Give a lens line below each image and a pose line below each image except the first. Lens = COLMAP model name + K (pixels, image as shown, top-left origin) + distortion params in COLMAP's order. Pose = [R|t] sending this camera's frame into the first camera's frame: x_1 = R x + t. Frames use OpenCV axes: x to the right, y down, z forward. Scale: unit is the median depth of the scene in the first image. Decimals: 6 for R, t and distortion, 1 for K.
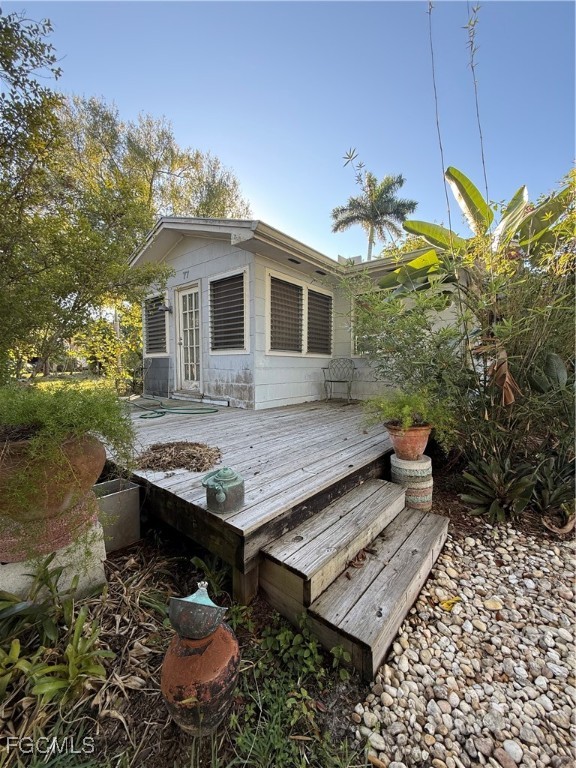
lens RADIAL K [[304.4, 0, 287.4], [0, 304.4, 383.0], [0, 0, 1]] dist [0.001164, 0.000028]
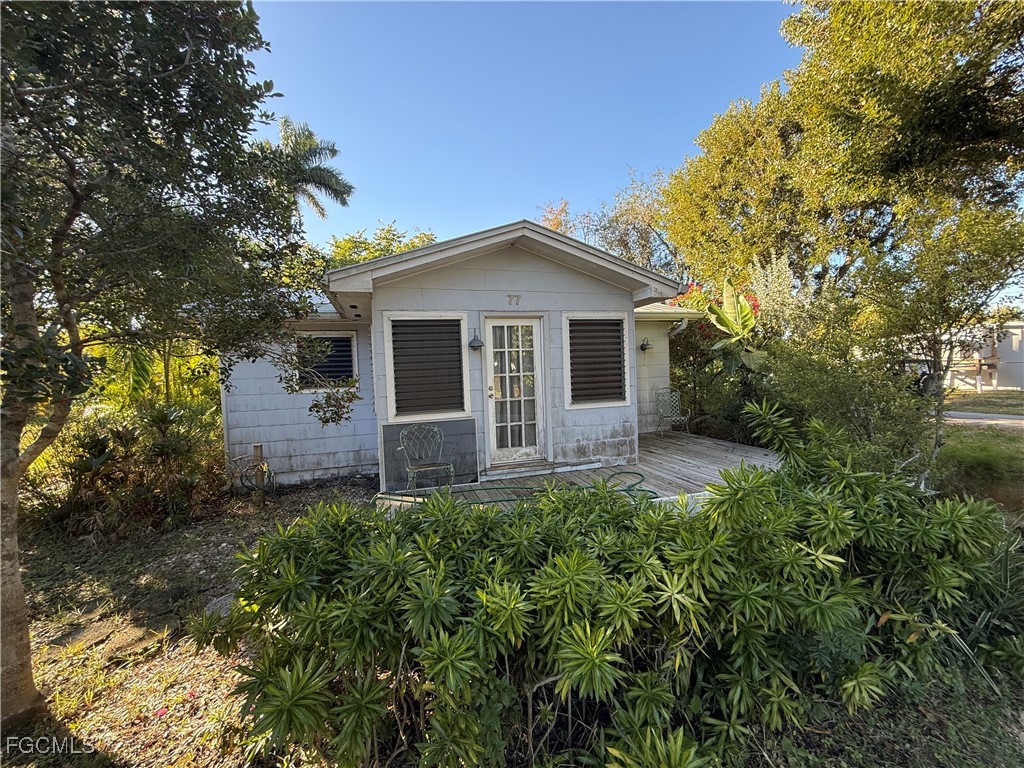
lens RADIAL K [[405.9, 0, 511.8], [0, 405.9, 387.1], [0, 0, 1]] dist [0.001164, 0.000028]
pose [[0.568669, -0.053973, 0.820794, -1.120641], [0.095156, 0.995462, -0.000468, -0.152563], [-0.817044, 0.078370, 0.571225, 0.482133]]
